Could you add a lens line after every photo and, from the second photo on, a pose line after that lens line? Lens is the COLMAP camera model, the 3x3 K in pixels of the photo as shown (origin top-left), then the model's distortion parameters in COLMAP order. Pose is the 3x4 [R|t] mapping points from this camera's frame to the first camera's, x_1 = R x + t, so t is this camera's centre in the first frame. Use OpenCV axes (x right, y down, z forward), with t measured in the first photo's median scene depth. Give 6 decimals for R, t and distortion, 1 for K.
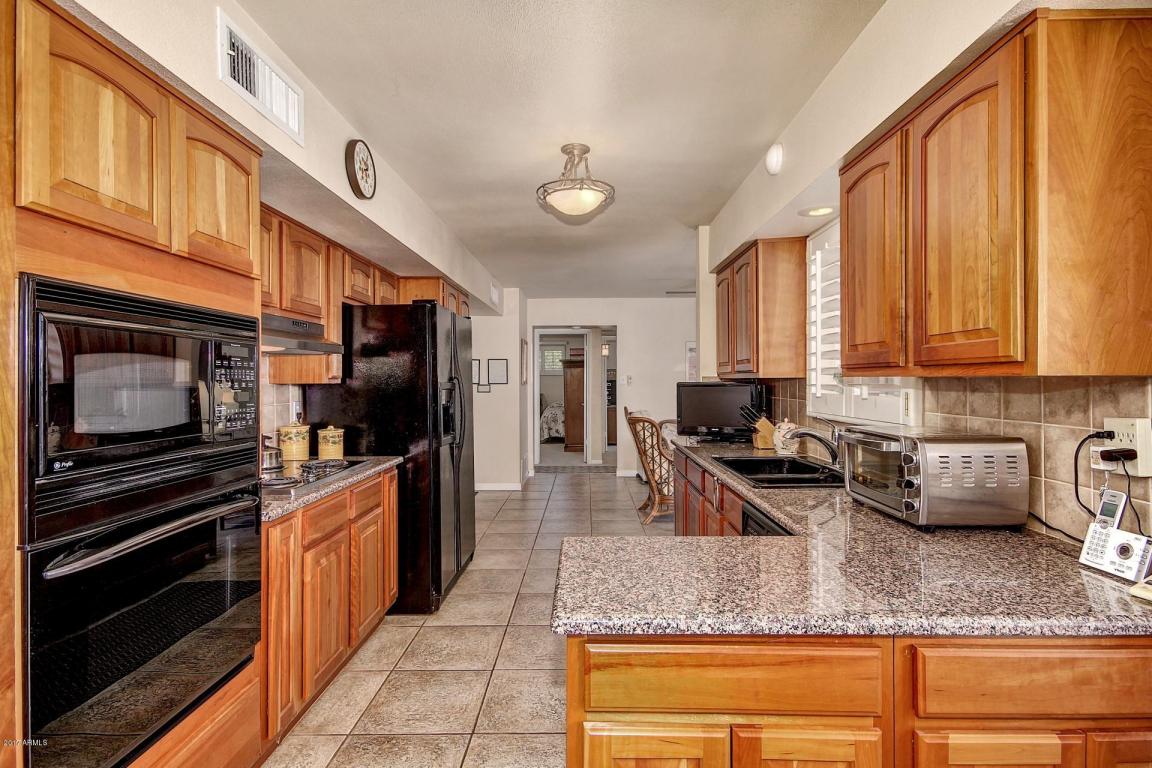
lens RADIAL K [[565.2, 0, 581.6], [0, 565.2, 378.8], [0, 0, 1]] dist [0.010046, -0.007002]
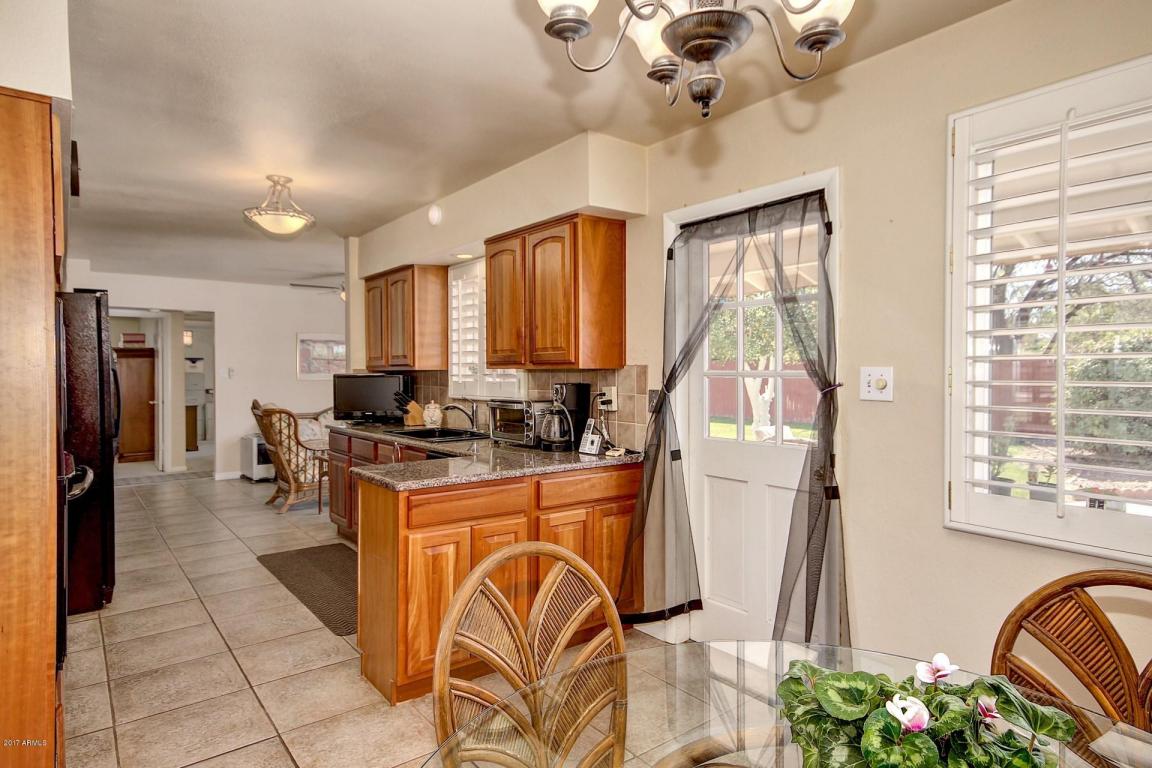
lens RADIAL K [[641.1, 0, 582.3], [0, 641.1, 377.4], [0, 0, 1]] dist [0.005818, 0.002187]
pose [[0.779757, -0.005524, 0.626058, -0.577654], [0.000087, 0.999962, 0.008715, 0.005790], [-0.626082, -0.006741, 0.779728, -0.735577]]
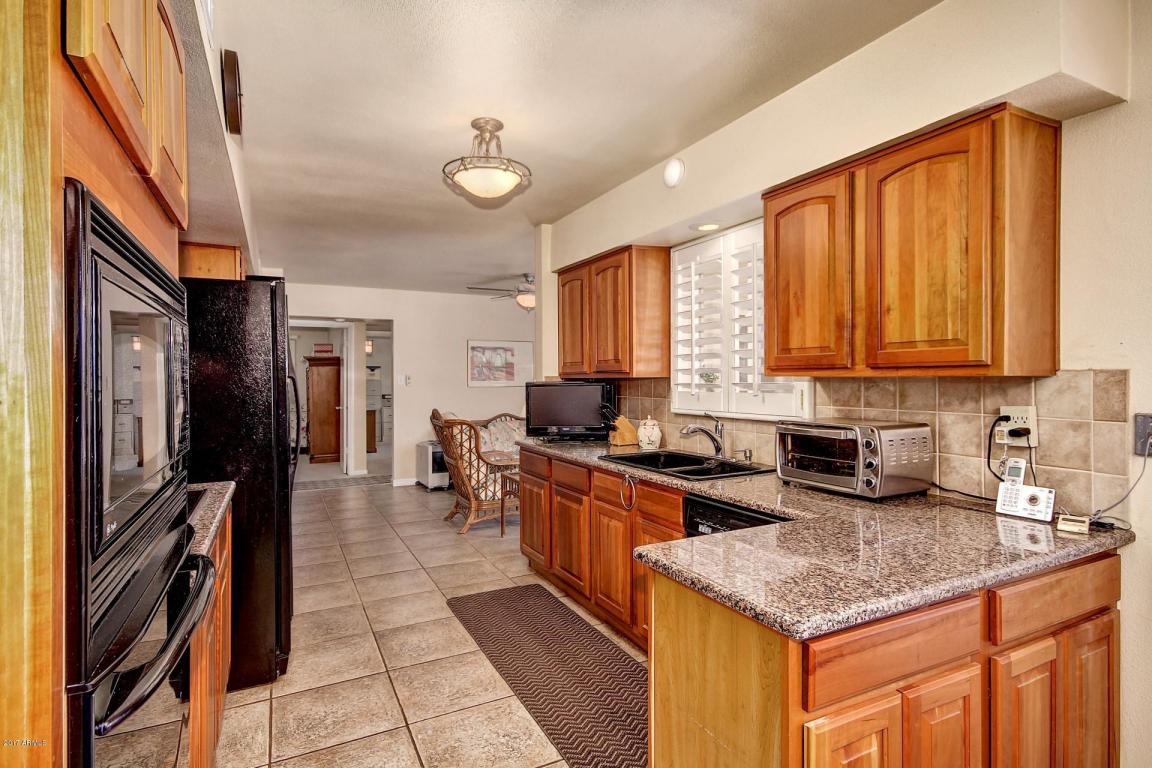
lens RADIAL K [[580.9, 0, 584.9], [0, 580.9, 377.1], [0, 0, 1]] dist [0.004503, 0.000501]
pose [[0.884044, 0.000653, 0.467403, -0.486763], [0.000515, 0.999997, -0.002373, 0.000590], [-0.467403, 0.002338, 0.884041, 0.165764]]
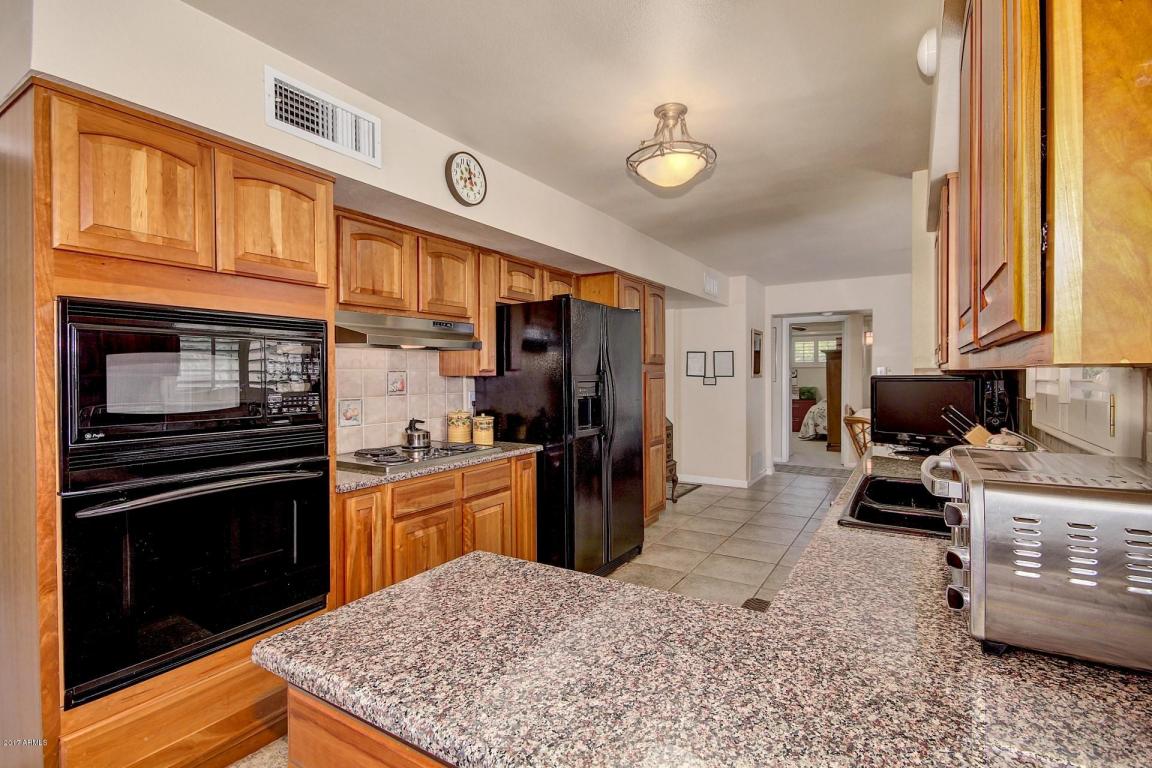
lens RADIAL K [[538.9, 0, 576.9], [0, 538.9, 379.8], [0, 0, 1]] dist [0.001892, -0.004272]
pose [[0.857887, 0.007084, -0.513789, 0.473815], [0.001181, 0.999875, 0.015757, -0.001008], [0.513836, -0.014124, 0.857772, 0.314732]]
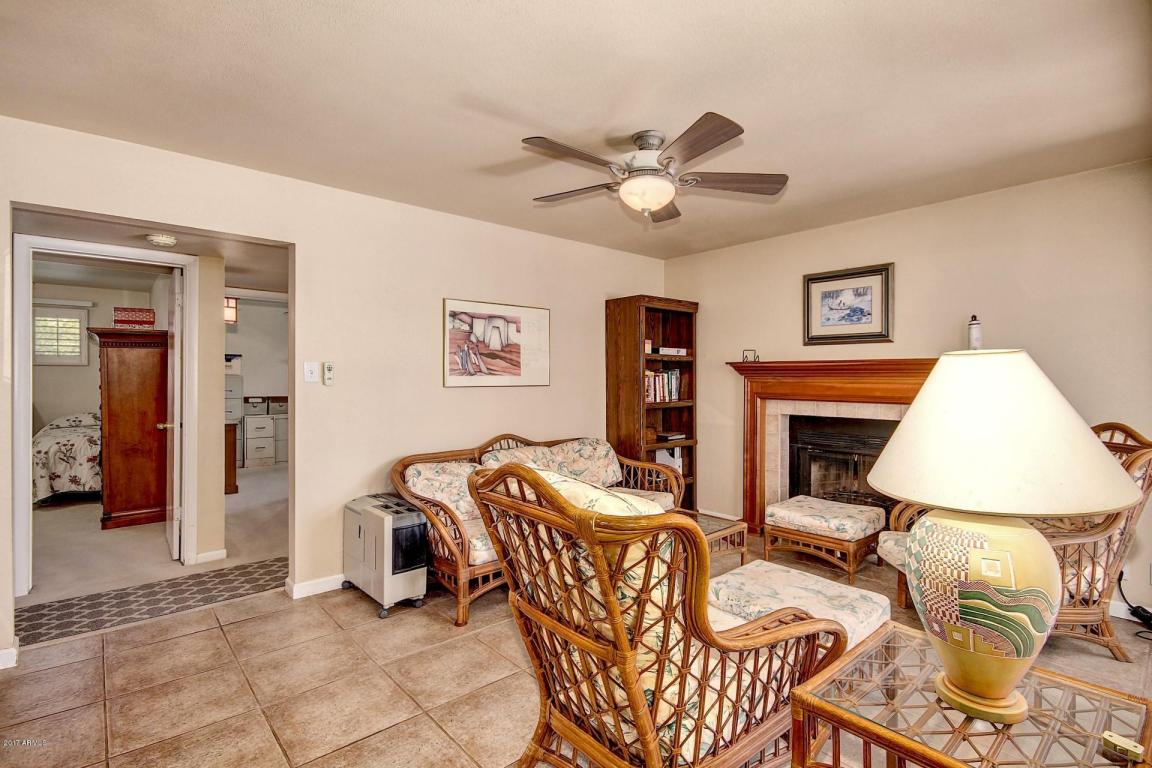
lens RADIAL K [[565.2, 0, 603.4], [0, 565.2, 372.7], [0, 0, 1]] dist [0.010046, -0.007002]
pose [[0.742110, 0.006986, 0.670241, -0.248029], [-0.004297, 0.999975, -0.005665, 0.019108], [-0.670264, 0.001324, 0.742122, 2.514318]]
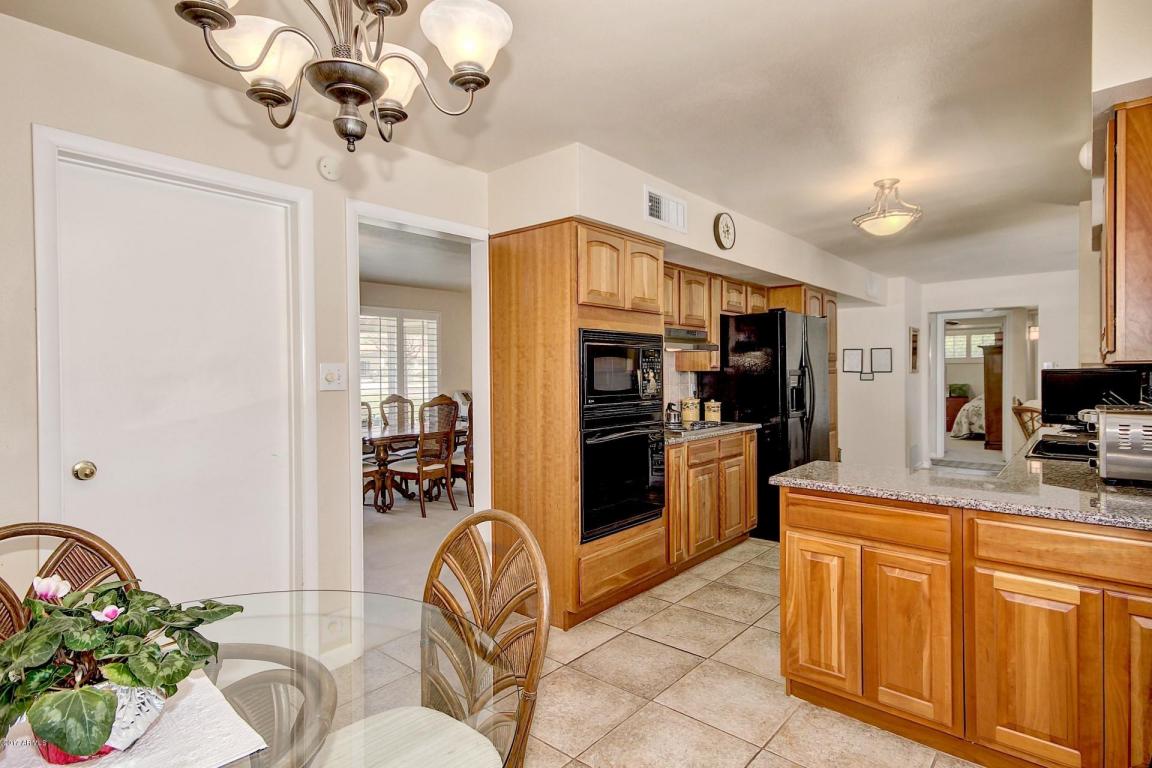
lens RADIAL K [[580.9, 0, 586.0], [0, 580.9, 378.1], [0, 0, 1]] dist [0.004503, 0.000501]
pose [[0.769795, 0.004768, -0.638273, 0.478721], [0.005993, 0.999874, 0.014697, 0.005487], [0.638263, -0.015139, 0.769670, -0.667508]]
